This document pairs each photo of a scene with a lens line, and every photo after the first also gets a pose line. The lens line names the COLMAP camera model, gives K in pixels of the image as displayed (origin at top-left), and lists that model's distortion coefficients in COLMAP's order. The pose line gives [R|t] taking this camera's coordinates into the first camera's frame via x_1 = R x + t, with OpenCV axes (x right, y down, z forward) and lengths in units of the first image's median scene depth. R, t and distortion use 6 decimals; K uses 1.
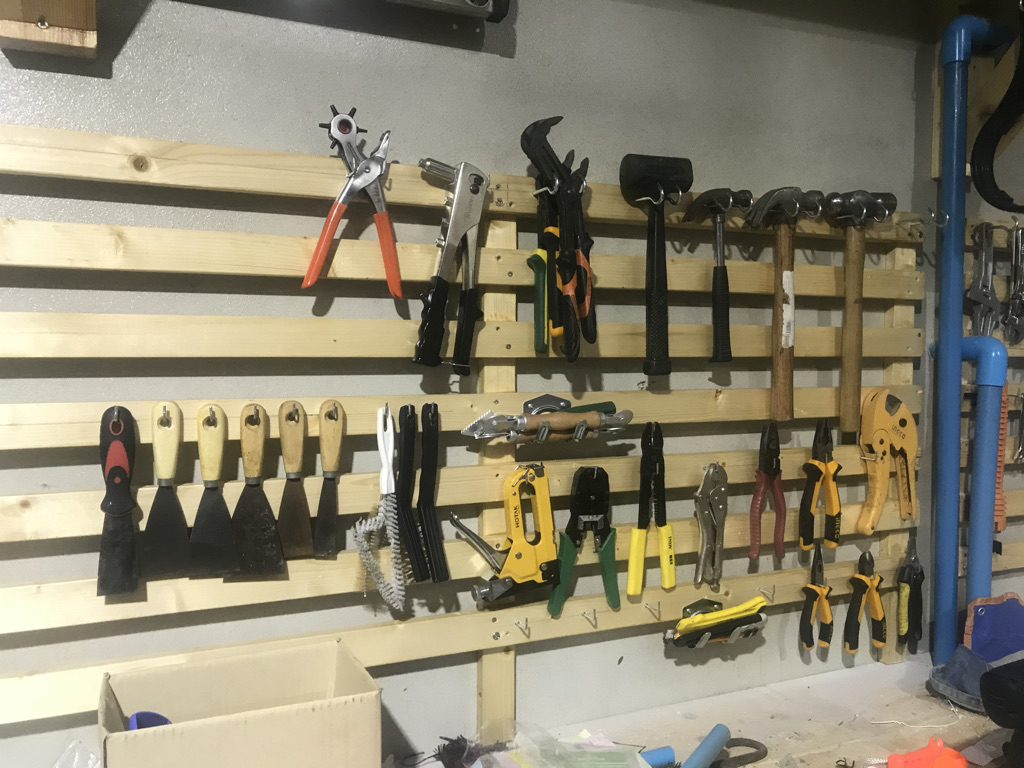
lens RADIAL K [[838.3, 0, 512.0], [0, 838.3, 384.0], [0, 0, 1]] dist [0.002752, 0.001809]
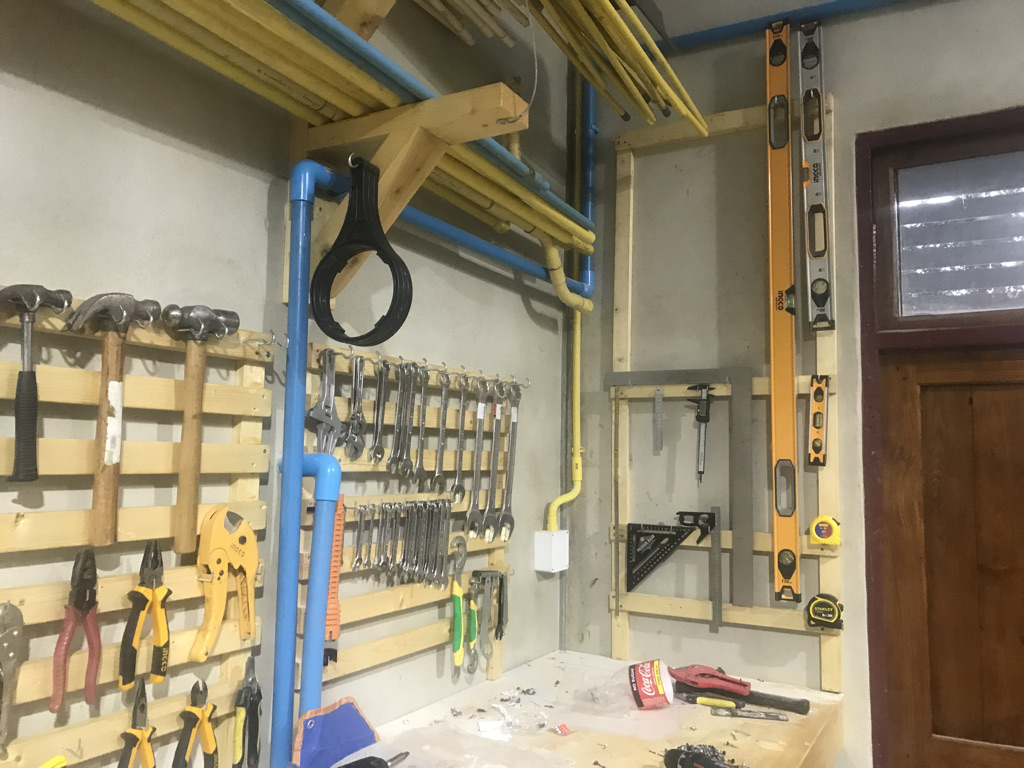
lens RADIAL K [[822.7, 0, 512.0], [0, 822.7, 384.0], [0, 0, 1]] dist [0.005441, -0.000558]
pose [[0.803266, 0.062166, 0.592367, 0.134551], [0.012226, 0.992608, -0.120748, -0.015644], [-0.595494, 0.104235, 0.796569, 0.013460]]
